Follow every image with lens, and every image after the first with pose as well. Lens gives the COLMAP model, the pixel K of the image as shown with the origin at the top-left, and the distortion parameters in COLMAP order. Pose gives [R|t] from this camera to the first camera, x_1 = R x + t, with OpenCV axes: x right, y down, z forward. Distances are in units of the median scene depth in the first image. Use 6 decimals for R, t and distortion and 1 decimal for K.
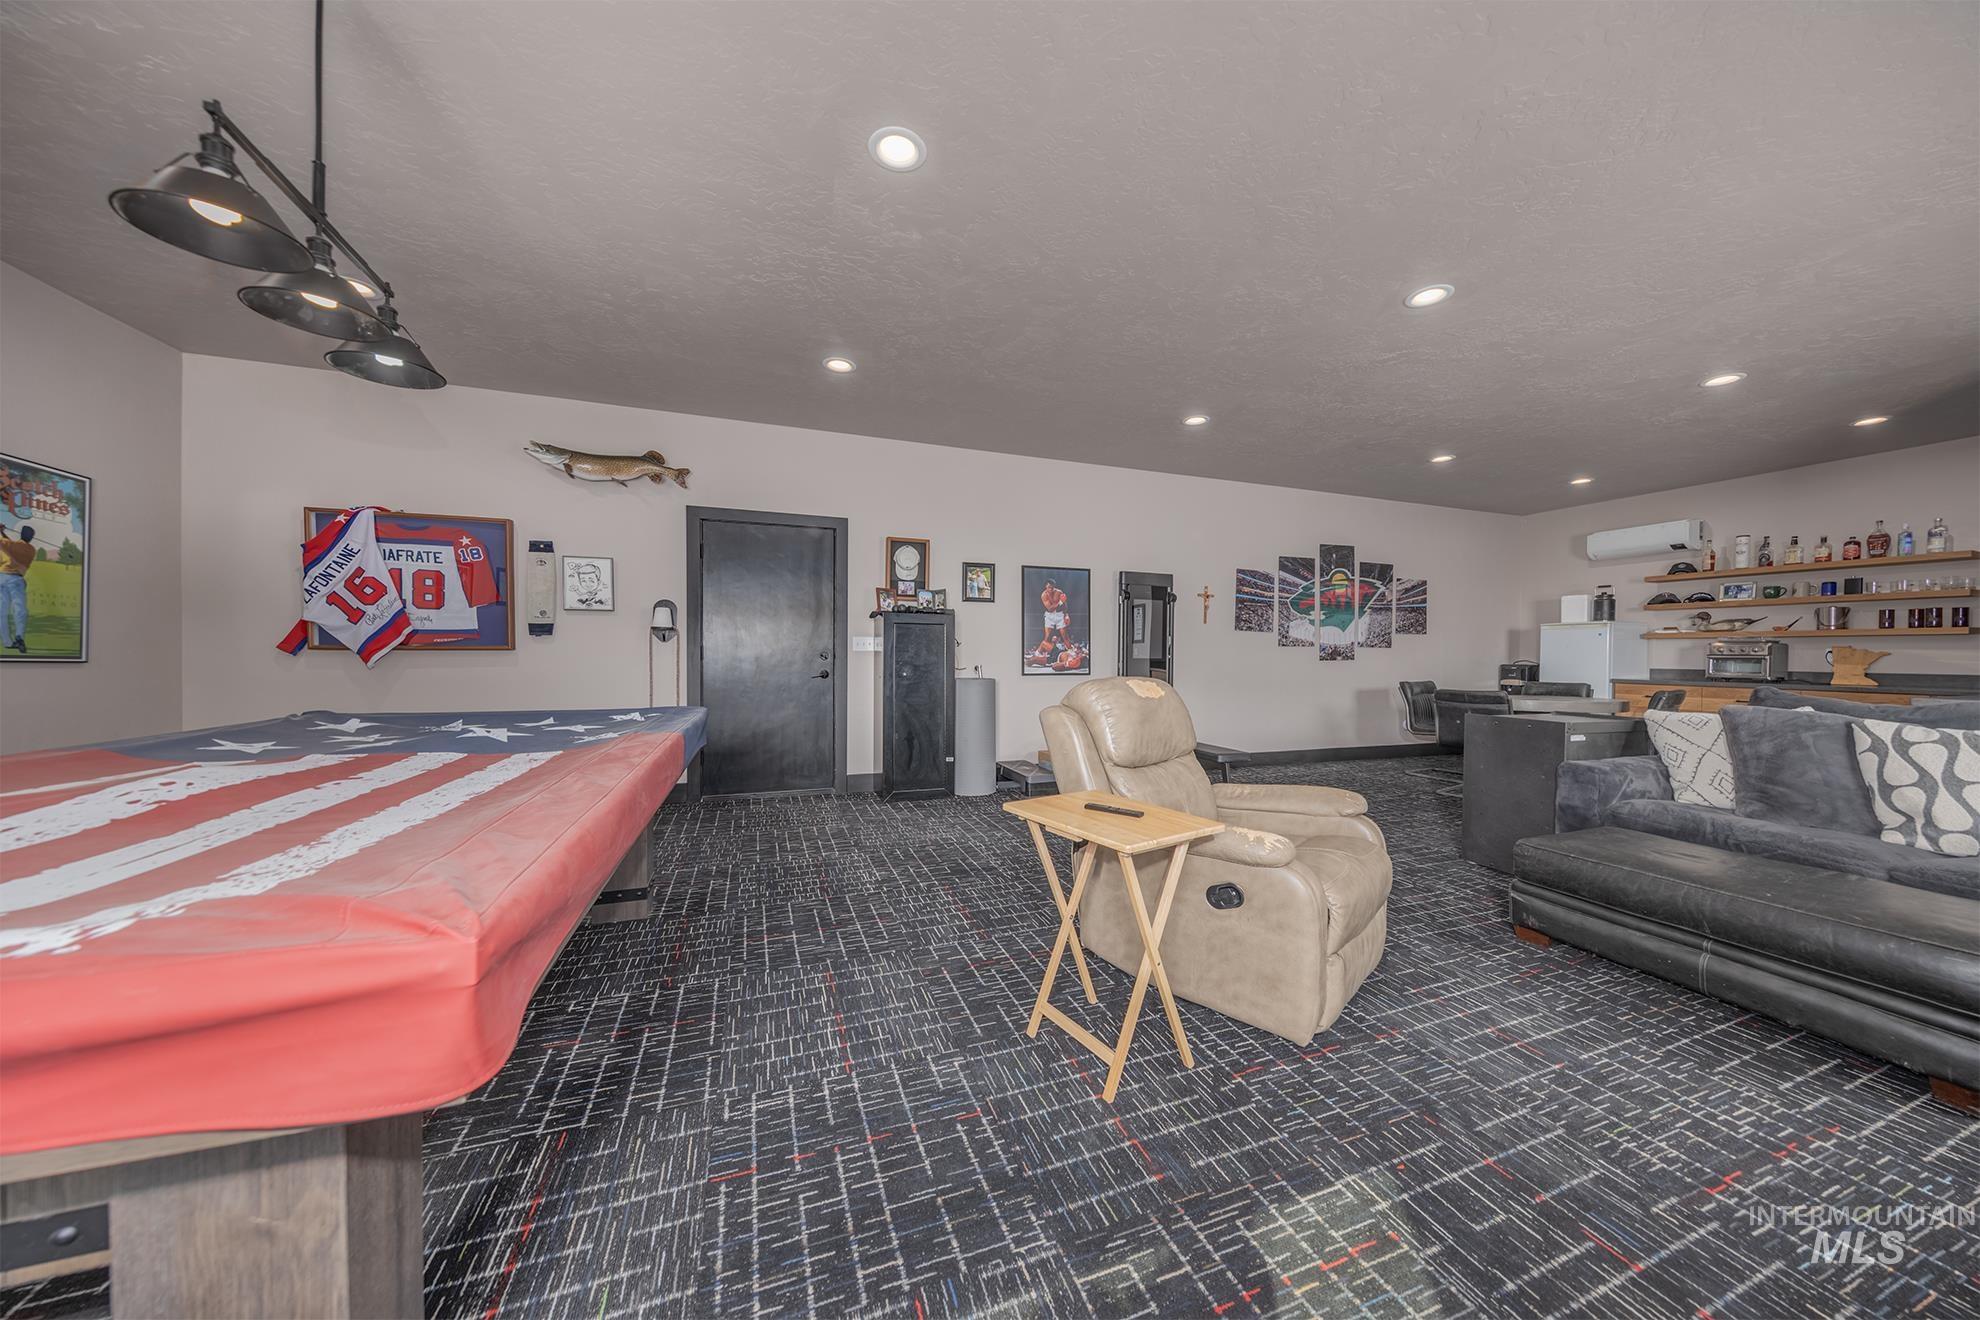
lens RADIAL K [[646.6, 0, 981.0], [0, 646.6, 657.4], [0, 0, 1]] dist [-0.001477, -0.000130]
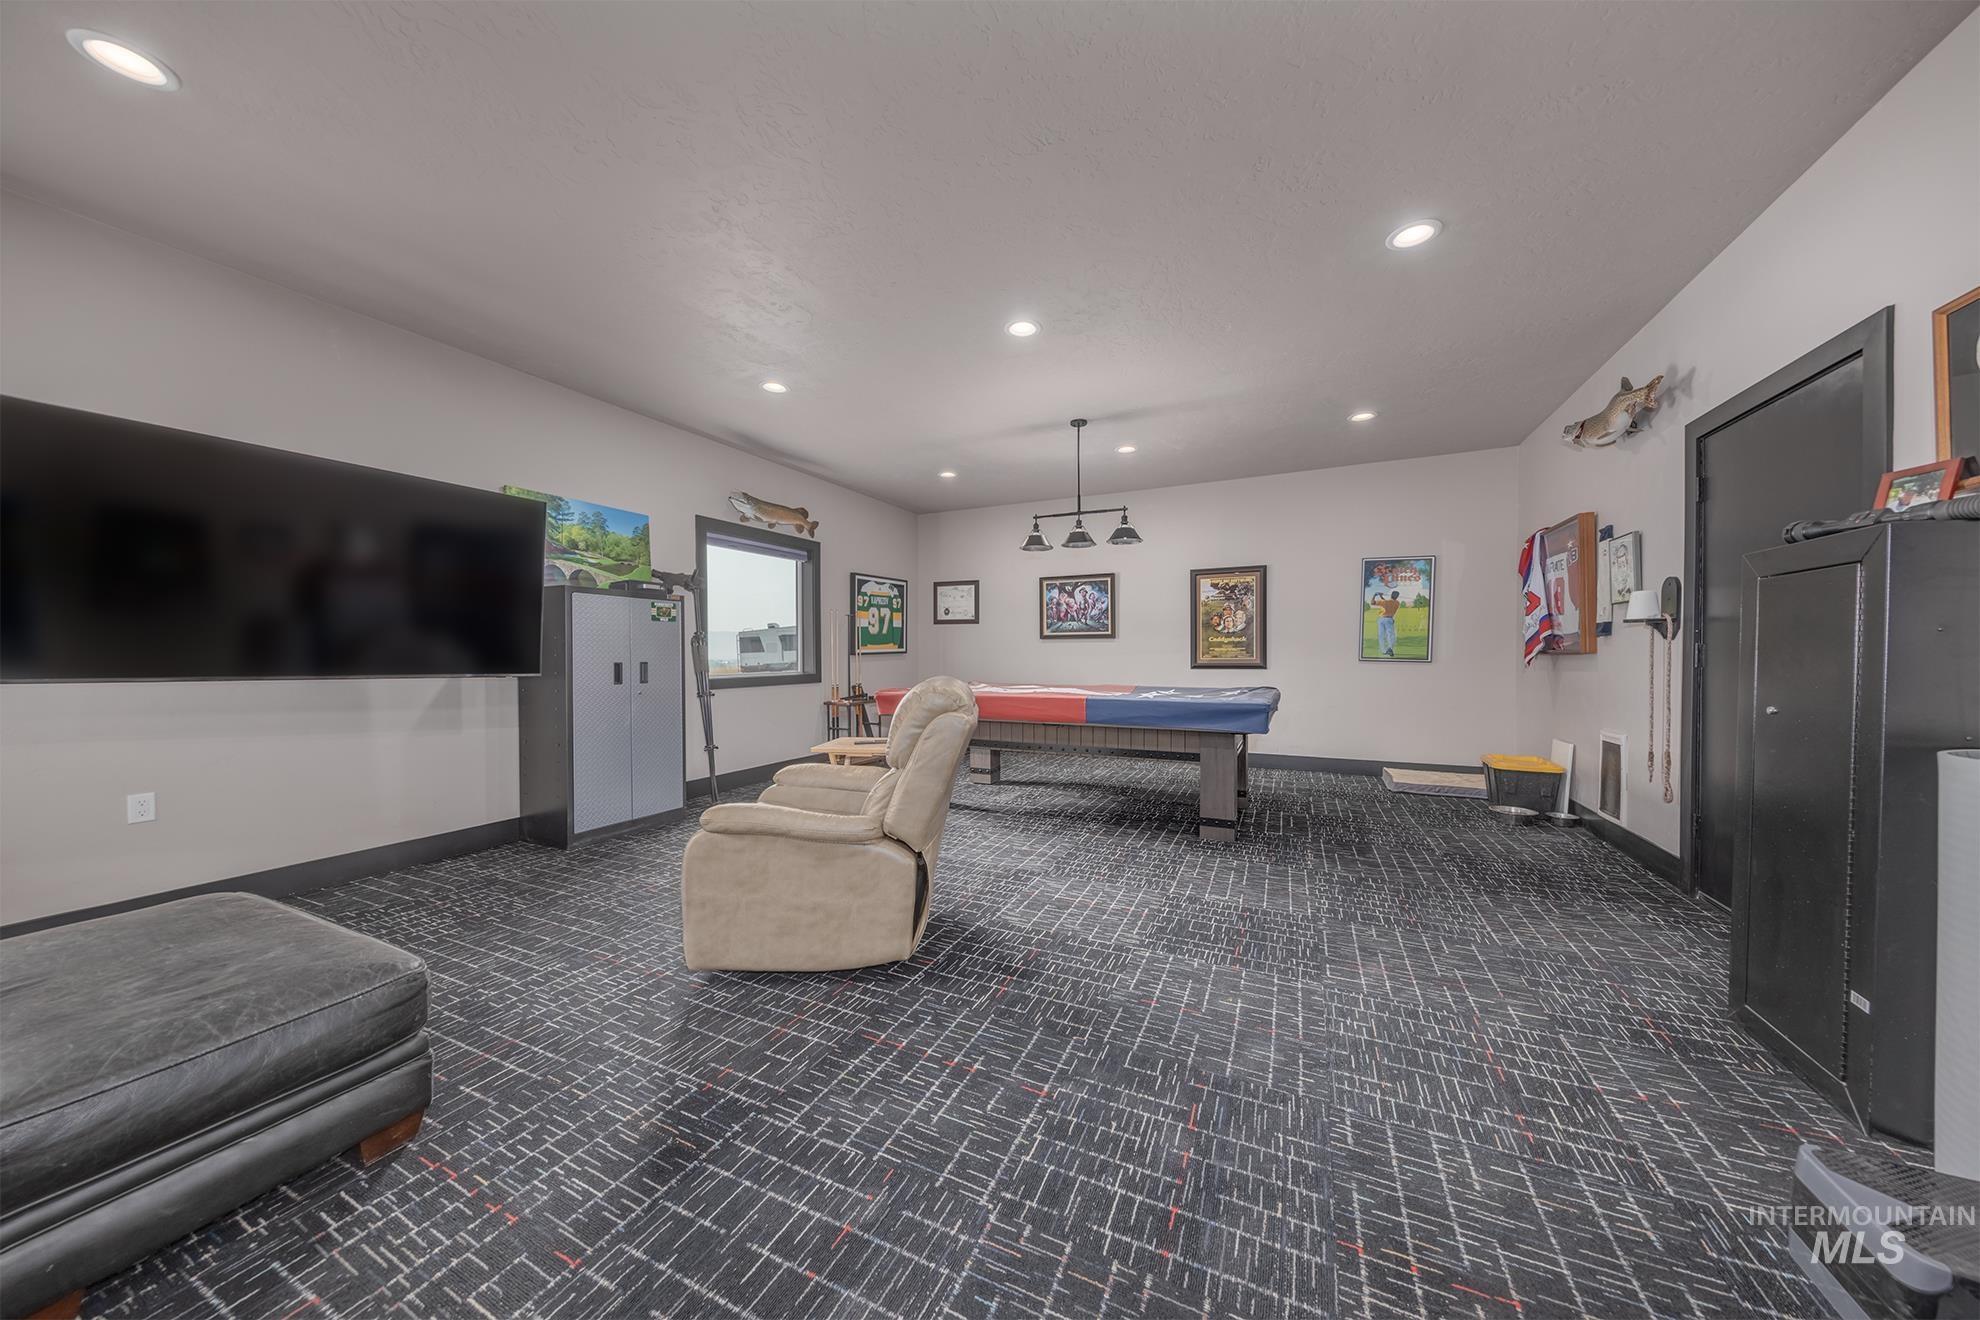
lens RADIAL K [[646.6, 0, 999.0], [0, 646.6, 658.8], [0, 0, 1]] dist [-0.001477, -0.000130]
pose [[-0.698257, 0.000203, -0.715847, 0.457080], [-0.009363, 0.999912, 0.009417, -0.004740], [0.715786, 0.013278, -0.698194, 0.925000]]
